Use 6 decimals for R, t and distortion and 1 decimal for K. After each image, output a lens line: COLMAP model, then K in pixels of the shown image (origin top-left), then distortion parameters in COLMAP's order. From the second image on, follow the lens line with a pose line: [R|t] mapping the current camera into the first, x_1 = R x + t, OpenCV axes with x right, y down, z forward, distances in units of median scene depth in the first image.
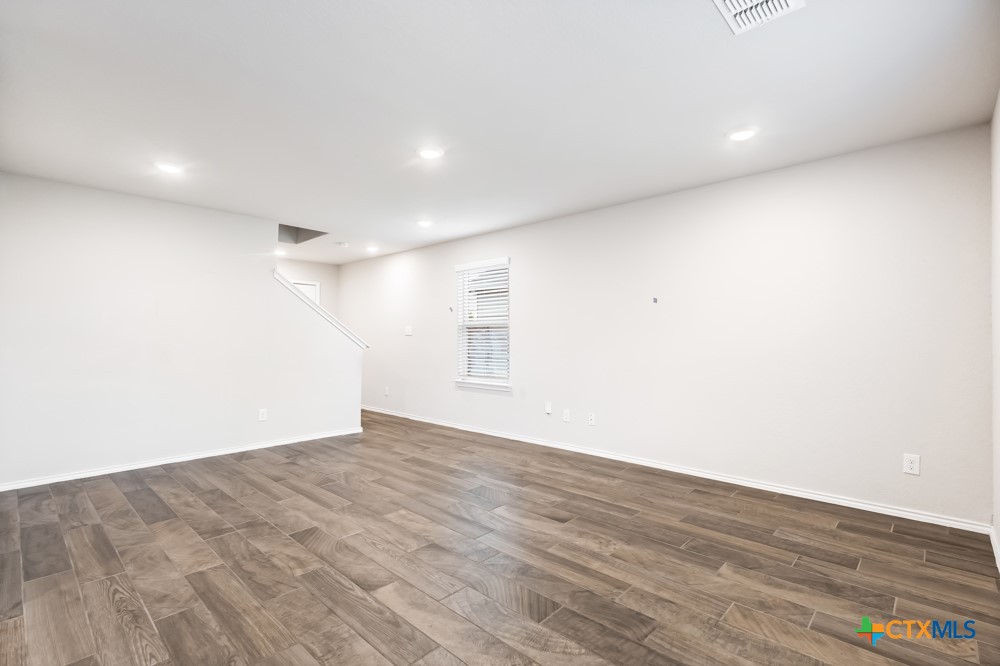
lens RADIAL K [[463.9, 0, 490.7], [0, 463.9, 334.2], [0, 0, 1]] dist [0.001523, -0.000082]
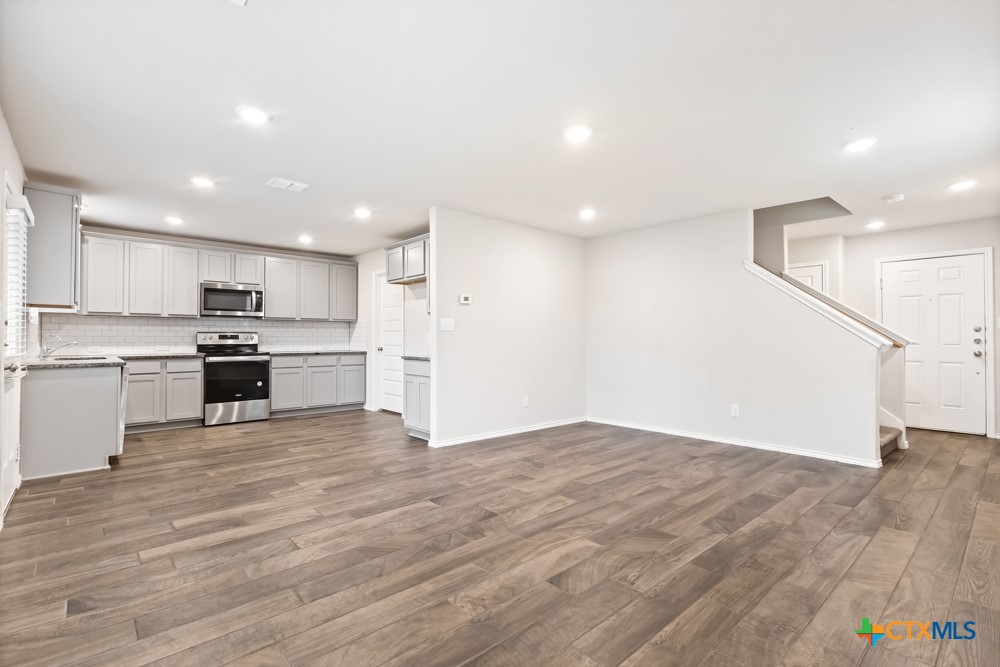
lens RADIAL K [[463.9, 0, 498.6], [0, 463.9, 333.8], [0, 0, 1]] dist [0.001523, -0.000082]
pose [[-0.073752, -0.009739, -0.997229, 0.866239], [0.008468, 0.999910, -0.010391, 0.029908], [0.997241, -0.009211, -0.073663, 0.961572]]
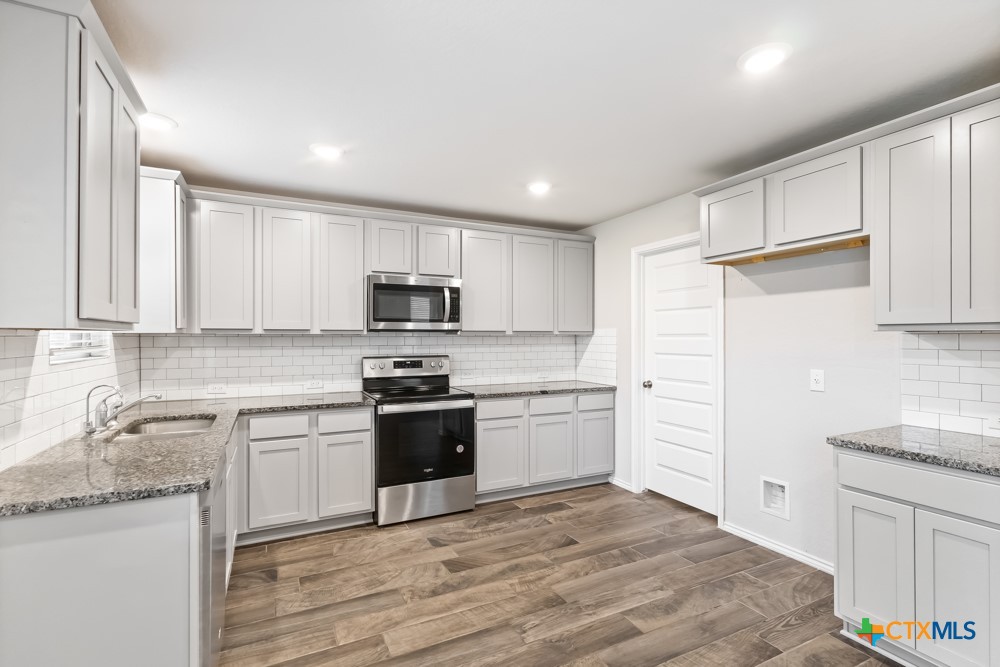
lens RADIAL K [[463.9, 0, 495.5], [0, 463.9, 338.4], [0, 0, 1]] dist [0.001523, -0.000082]
pose [[-0.342749, 0.002865, -0.939423, 0.253261], [0.009826, 0.999952, -0.000536, -0.029300], [0.939376, -0.009414, -0.342761, 0.472843]]
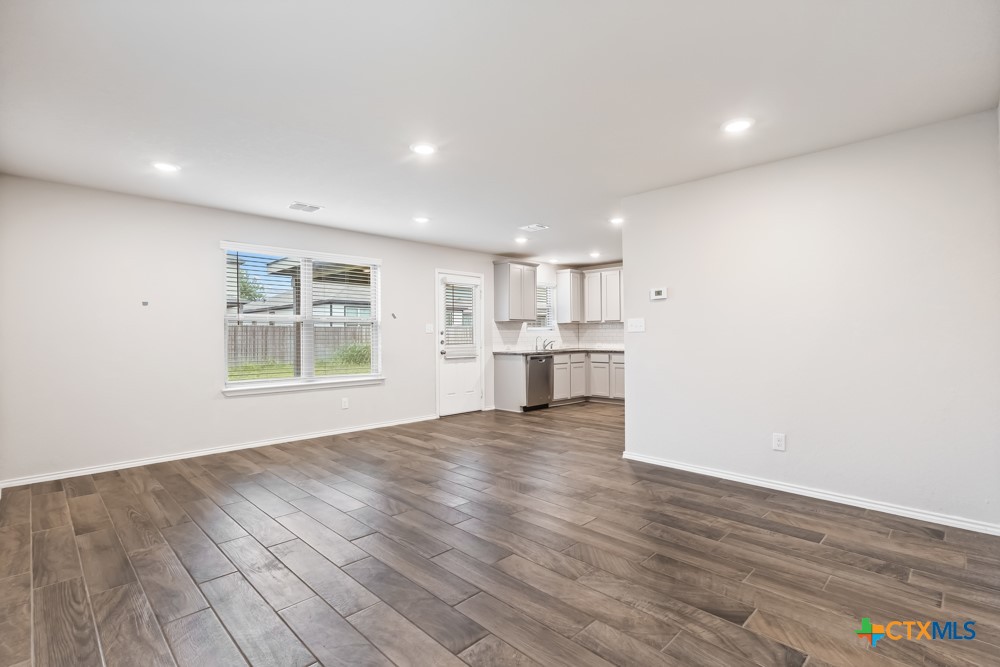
lens RADIAL K [[463.9, 0, 498.2], [0, 463.9, 330.4], [0, 0, 1]] dist [0.001523, -0.000082]
pose [[-0.999878, 0.008565, 0.013058, -0.319488], [0.008342, 0.999820, -0.017040, 0.018566], [-0.013201, -0.016929, -0.999770, 2.110742]]
